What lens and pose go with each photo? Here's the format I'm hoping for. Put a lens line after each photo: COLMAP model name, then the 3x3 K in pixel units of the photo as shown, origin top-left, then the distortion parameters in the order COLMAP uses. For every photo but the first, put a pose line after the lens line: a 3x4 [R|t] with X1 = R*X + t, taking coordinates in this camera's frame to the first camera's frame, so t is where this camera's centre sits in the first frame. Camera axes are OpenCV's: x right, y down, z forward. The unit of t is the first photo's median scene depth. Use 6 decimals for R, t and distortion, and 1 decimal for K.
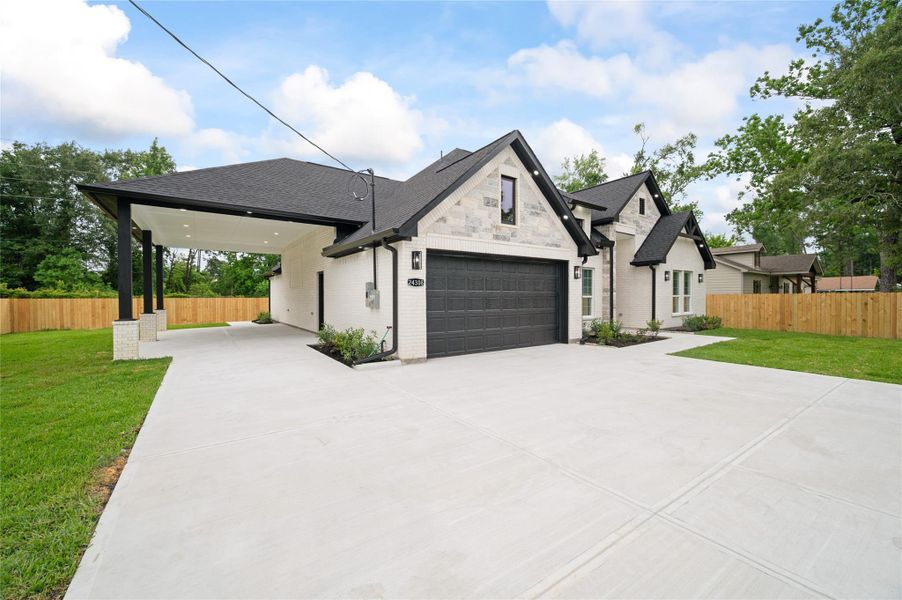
lens RADIAL K [[350.0, 0, 445.8], [0, 350.0, 297.9], [0, 0, 1]] dist [-0.004027, 0.001731]
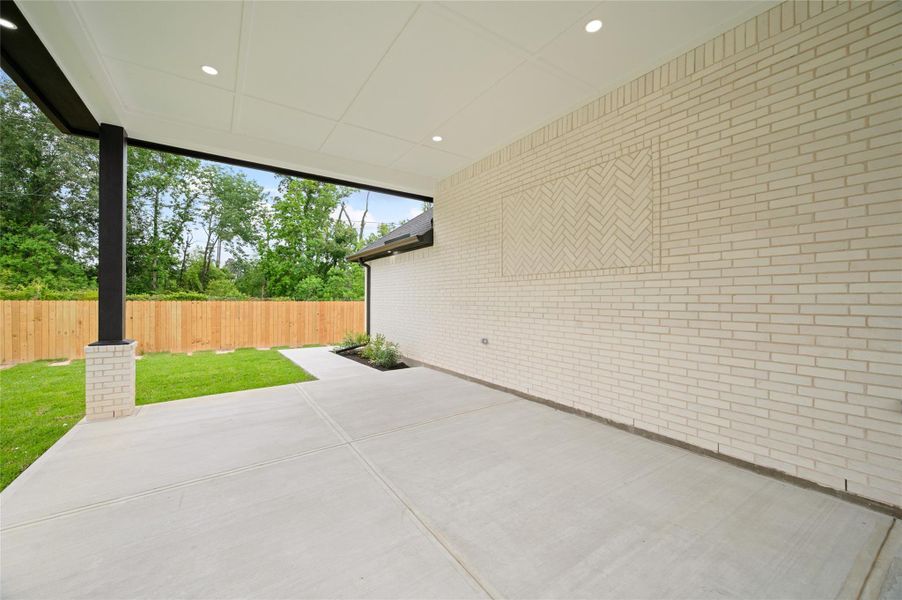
lens RADIAL K [[350.0, 0, 444.7], [0, 350.0, 297.6], [0, 0, 1]] dist [-0.004027, 0.001731]
pose [[0.999368, 0.011429, -0.033648, -0.401118], [-0.011824, 0.999863, -0.011557, -0.003389], [0.033511, 0.011947, 0.999367, 0.541900]]
